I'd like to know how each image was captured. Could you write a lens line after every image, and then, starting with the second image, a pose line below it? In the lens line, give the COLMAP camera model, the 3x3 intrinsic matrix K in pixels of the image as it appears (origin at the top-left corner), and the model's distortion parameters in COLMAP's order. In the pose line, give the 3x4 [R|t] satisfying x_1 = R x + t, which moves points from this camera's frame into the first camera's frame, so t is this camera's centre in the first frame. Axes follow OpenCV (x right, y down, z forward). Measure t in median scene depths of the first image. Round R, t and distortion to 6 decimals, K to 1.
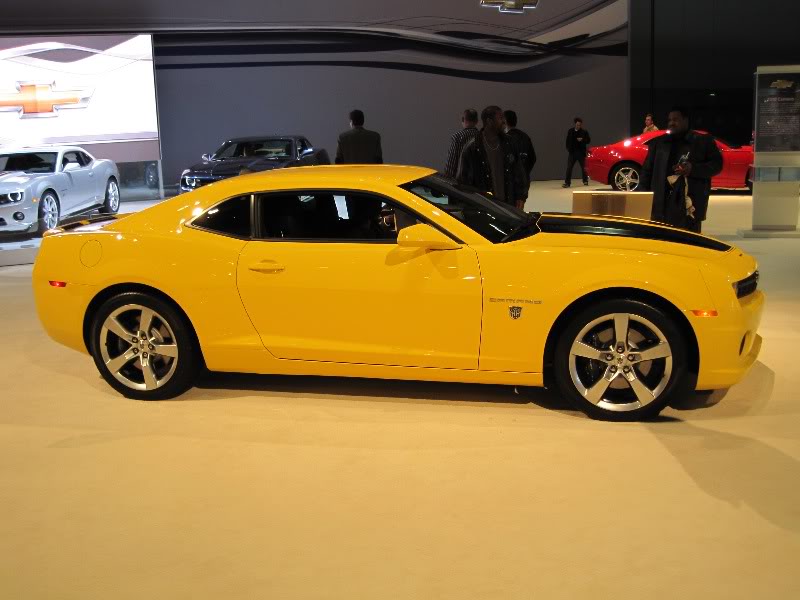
lens RADIAL K [[878.8, 0, 400.0], [0, 878.8, 300.0], [0, 0, 1]] dist [-0.104754, 0.002131]
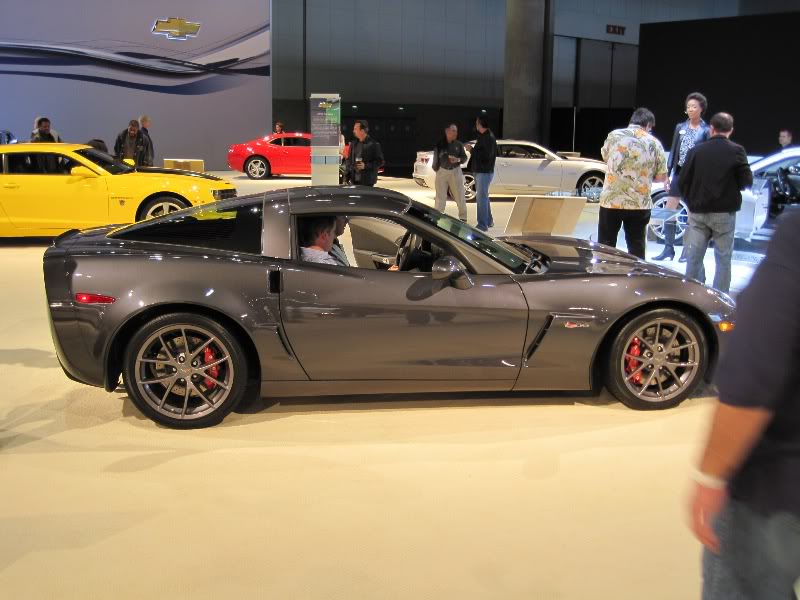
lens RADIAL K [[878.8, 0, 400.0], [0, 878.8, 300.0], [0, 0, 1]] dist [-0.104754, 0.002131]
pose [[0.944785, -0.023250, 0.326864, 0.014396], [0.024770, 0.999693, -0.000486, 0.064238], [-0.326752, 0.008556, 0.945071, -0.320606]]
